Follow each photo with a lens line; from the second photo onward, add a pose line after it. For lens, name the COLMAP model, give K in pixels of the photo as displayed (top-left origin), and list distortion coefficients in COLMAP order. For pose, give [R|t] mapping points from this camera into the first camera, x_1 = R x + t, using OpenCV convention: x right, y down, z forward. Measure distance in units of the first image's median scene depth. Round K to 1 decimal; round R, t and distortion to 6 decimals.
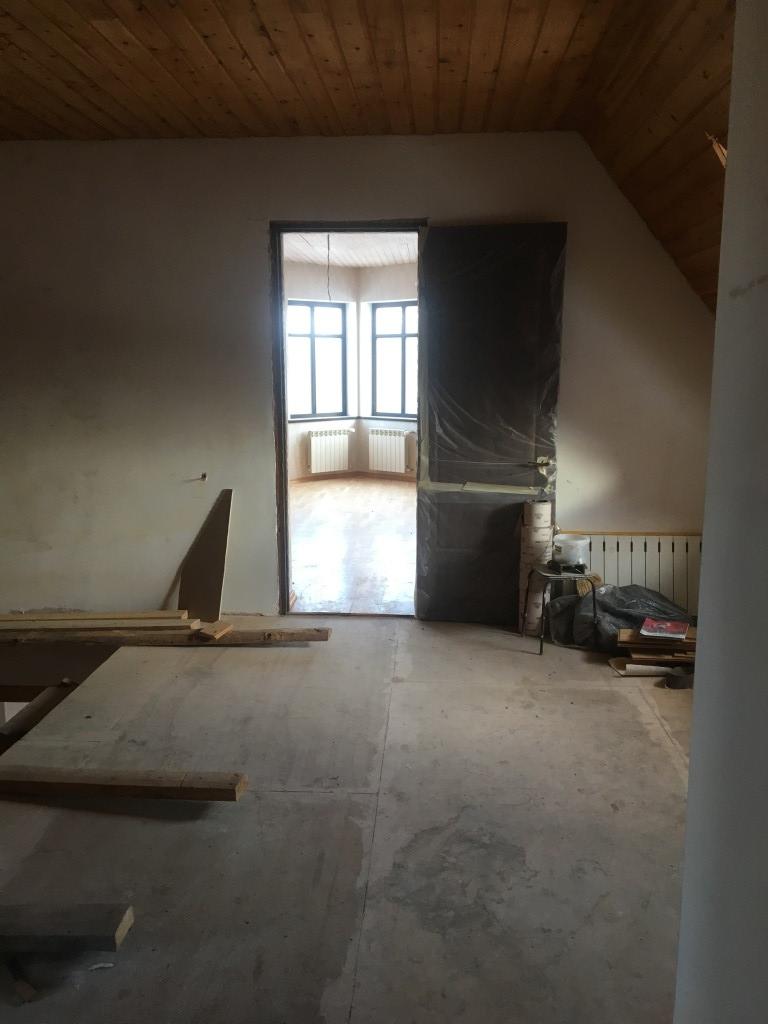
lens RADIAL K [[907.8, 0, 384.0], [0, 907.8, 512.0], [0, 0, 1]] dist [0.138262, -0.211108]
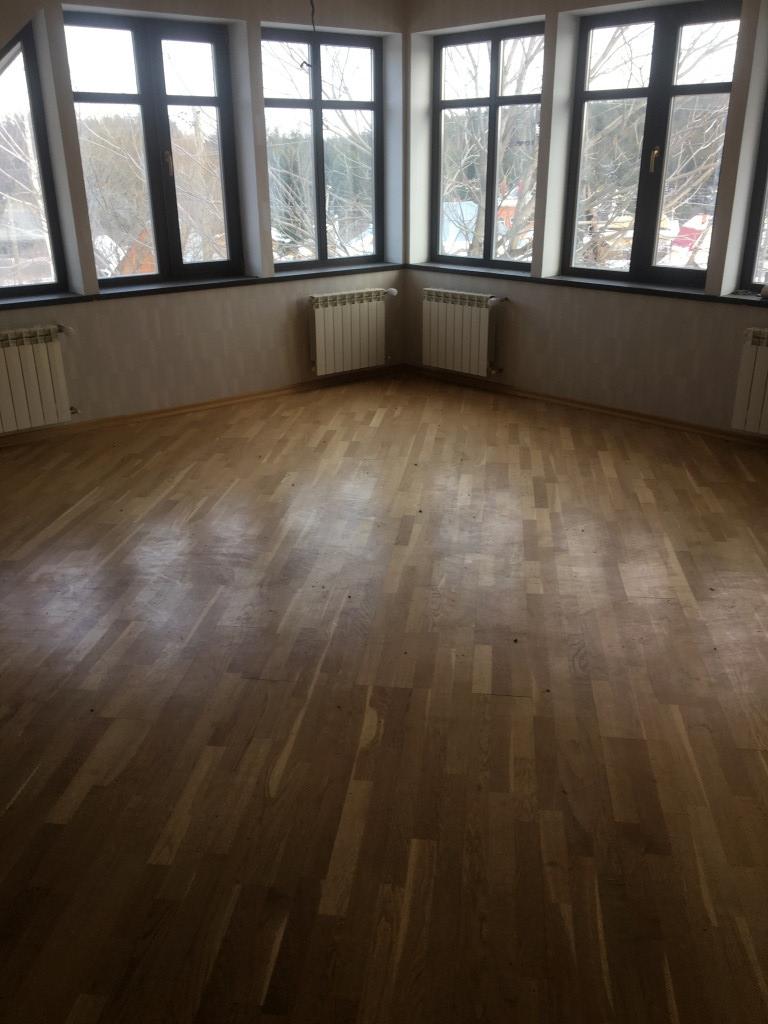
lens RADIAL K [[907.8, 0, 384.0], [0, 907.8, 512.0], [0, 0, 1]] dist [0.138262, -0.211108]
pose [[0.996434, 0.021630, -0.081556, 0.007839], [-0.002657, 0.974148, 0.225895, -0.086391], [0.084334, -0.224873, 0.970732, 0.441567]]
